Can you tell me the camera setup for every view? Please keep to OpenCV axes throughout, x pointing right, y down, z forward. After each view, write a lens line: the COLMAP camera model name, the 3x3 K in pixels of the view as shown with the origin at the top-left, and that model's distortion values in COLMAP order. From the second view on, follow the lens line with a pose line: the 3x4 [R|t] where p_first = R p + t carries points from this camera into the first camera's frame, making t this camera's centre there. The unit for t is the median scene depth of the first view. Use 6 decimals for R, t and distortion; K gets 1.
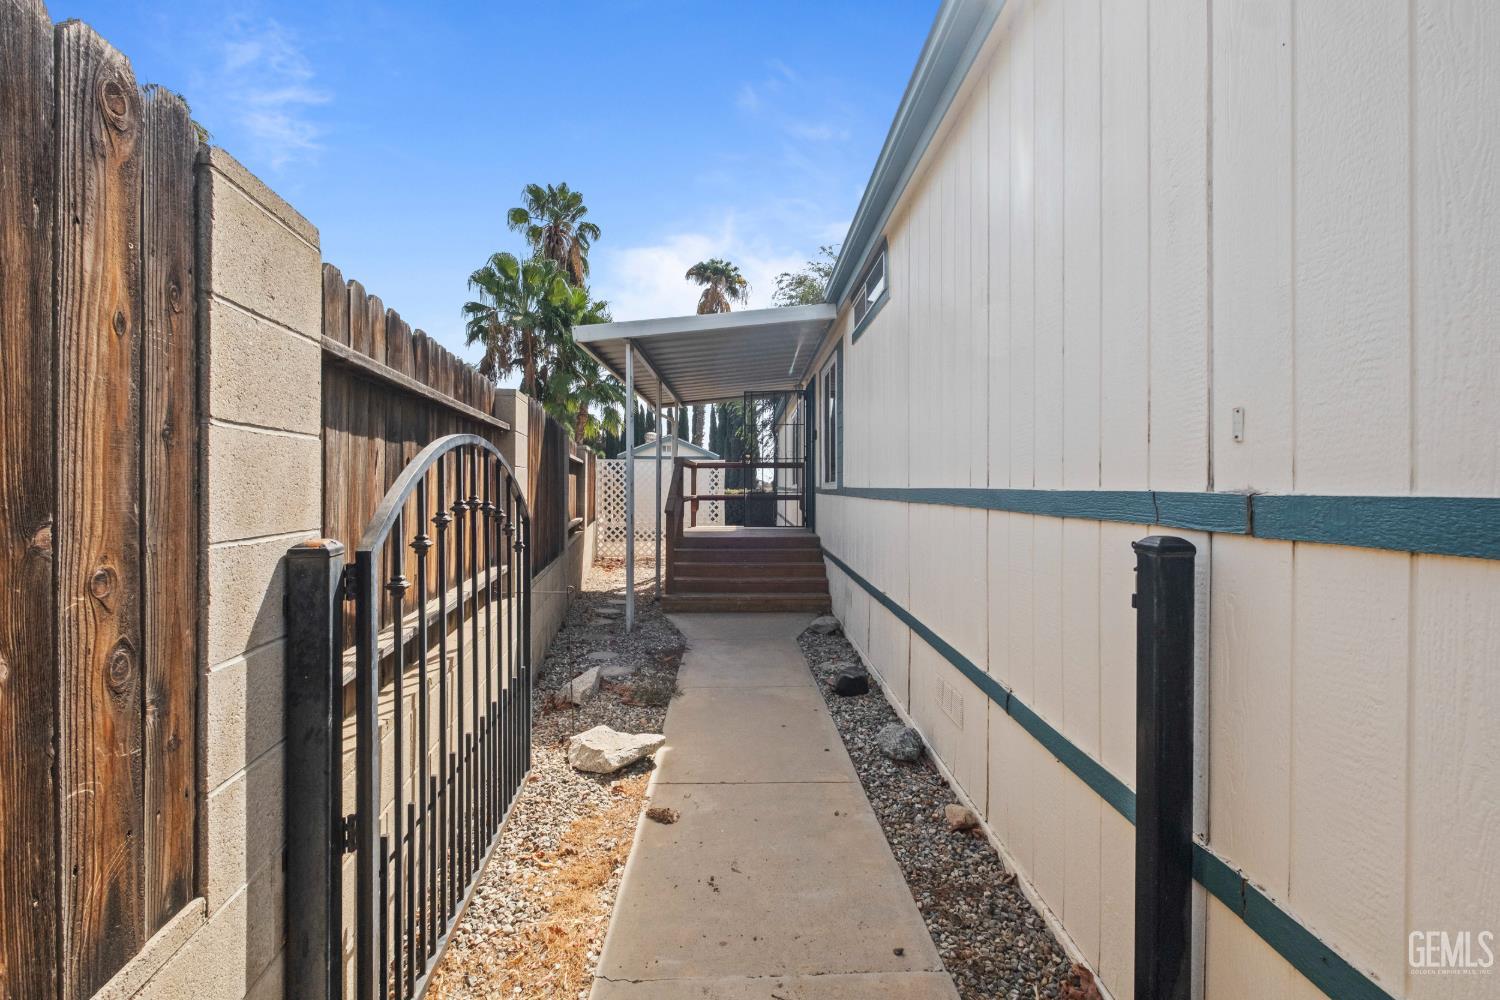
lens RADIAL K [[695.1, 0, 741.9], [0, 695.1, 493.6], [0, 0, 1]] dist [-0.003524, -0.000541]
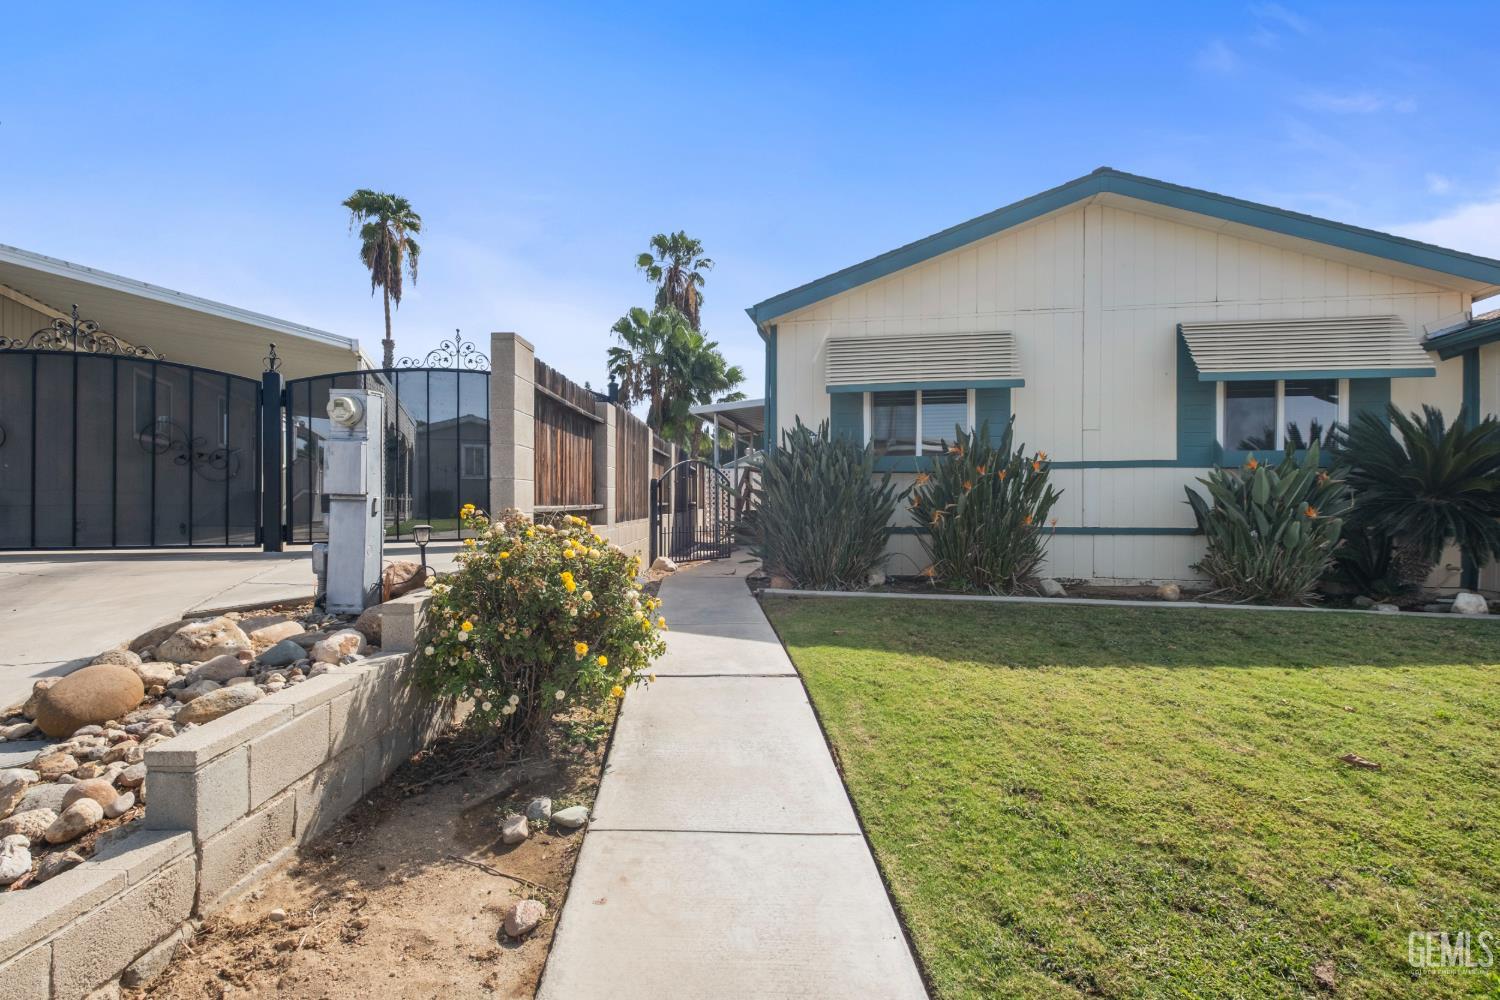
lens RADIAL K [[743.1, 0, 757.0], [0, 743.1, 496.8], [0, 0, 1]] dist [0.005493, -0.000283]
pose [[0.989435, 0.003645, -0.144932, 0.067790], [-0.005726, 0.999886, -0.013944, 0.017350], [0.144865, 0.014626, 0.989343, -0.291757]]
